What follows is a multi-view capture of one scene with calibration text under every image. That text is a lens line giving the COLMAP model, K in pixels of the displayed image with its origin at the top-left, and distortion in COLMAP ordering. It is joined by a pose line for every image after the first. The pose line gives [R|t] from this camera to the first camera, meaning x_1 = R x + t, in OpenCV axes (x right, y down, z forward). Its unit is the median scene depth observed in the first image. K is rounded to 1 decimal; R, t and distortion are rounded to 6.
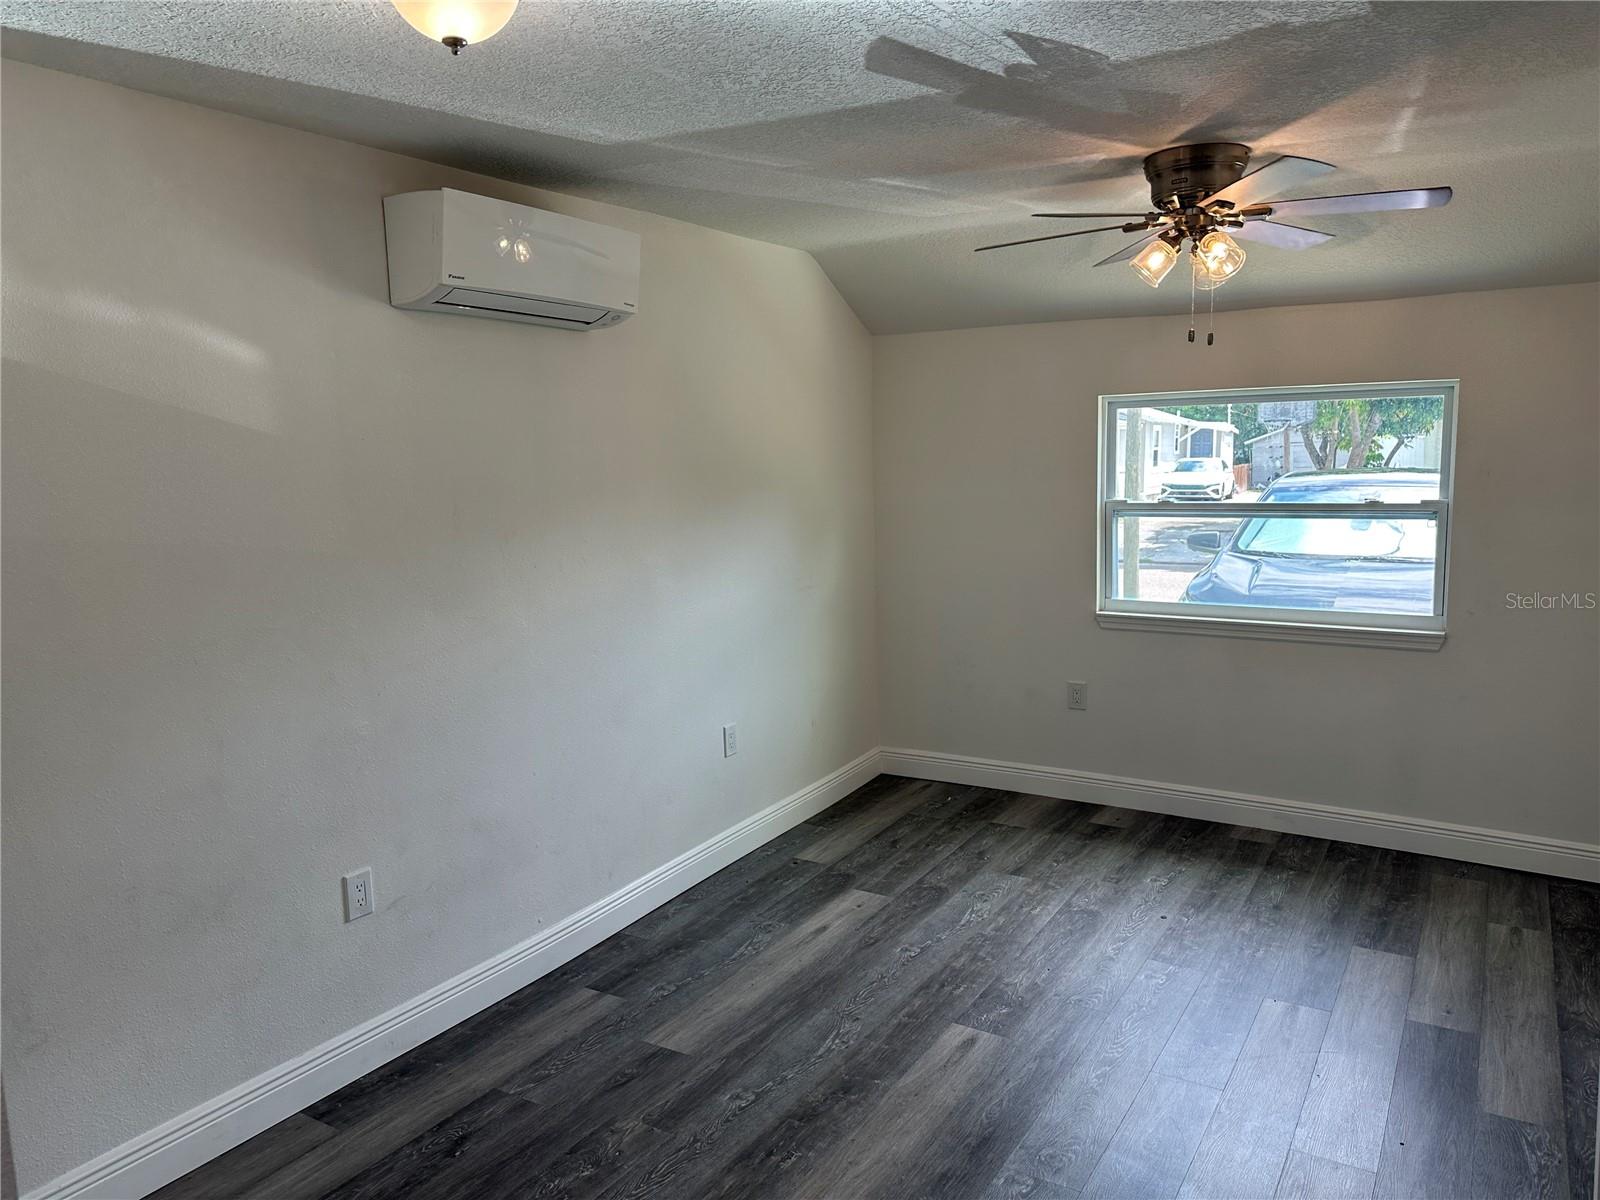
lens RADIAL K [[1174.6, 0, 795.2], [0, 1174.6, 597.5], [0, 0, 1]] dist [0.034807, -0.059685]
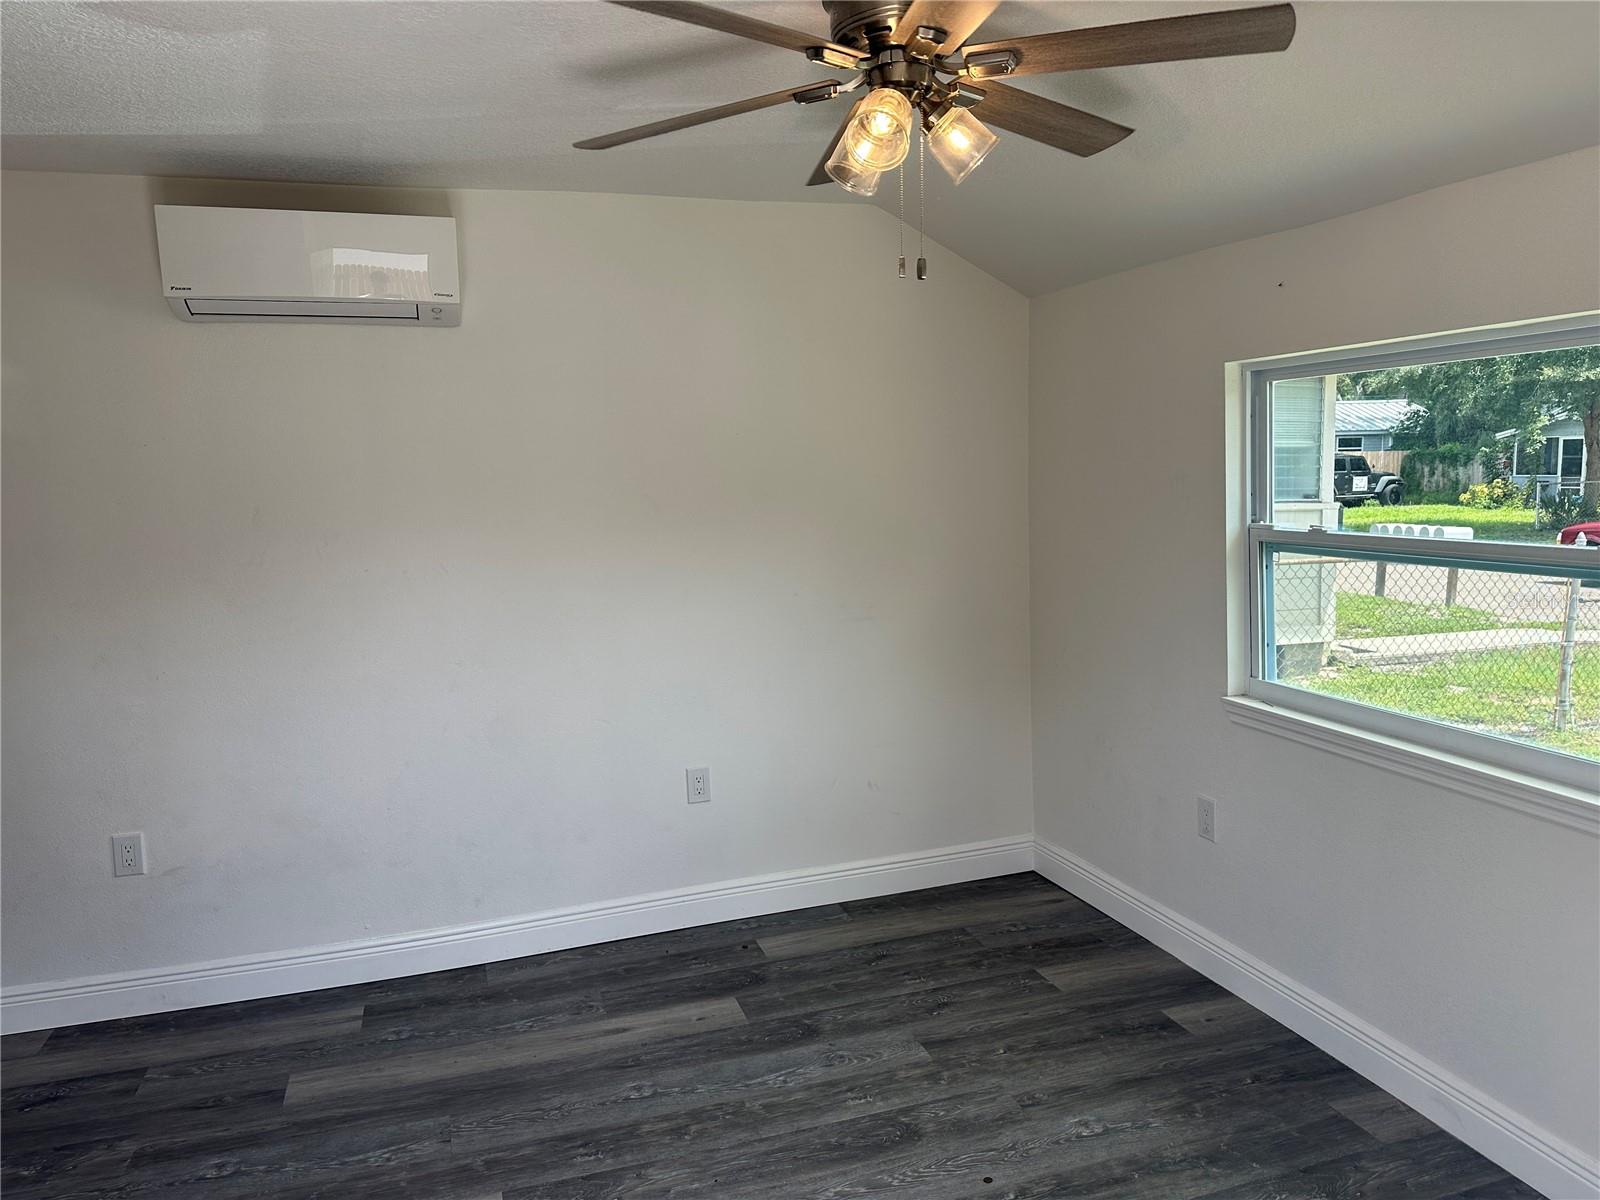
lens RADIAL K [[1174.6, 0, 791.9], [0, 1174.6, 593.3], [0, 0, 1]] dist [0.034807, -0.059685]
pose [[0.749351, 0.074224, -0.658000, 0.616996], [-0.075130, 0.996811, 0.026882, -0.053824], [0.657897, 0.029291, 0.752538, 0.433373]]
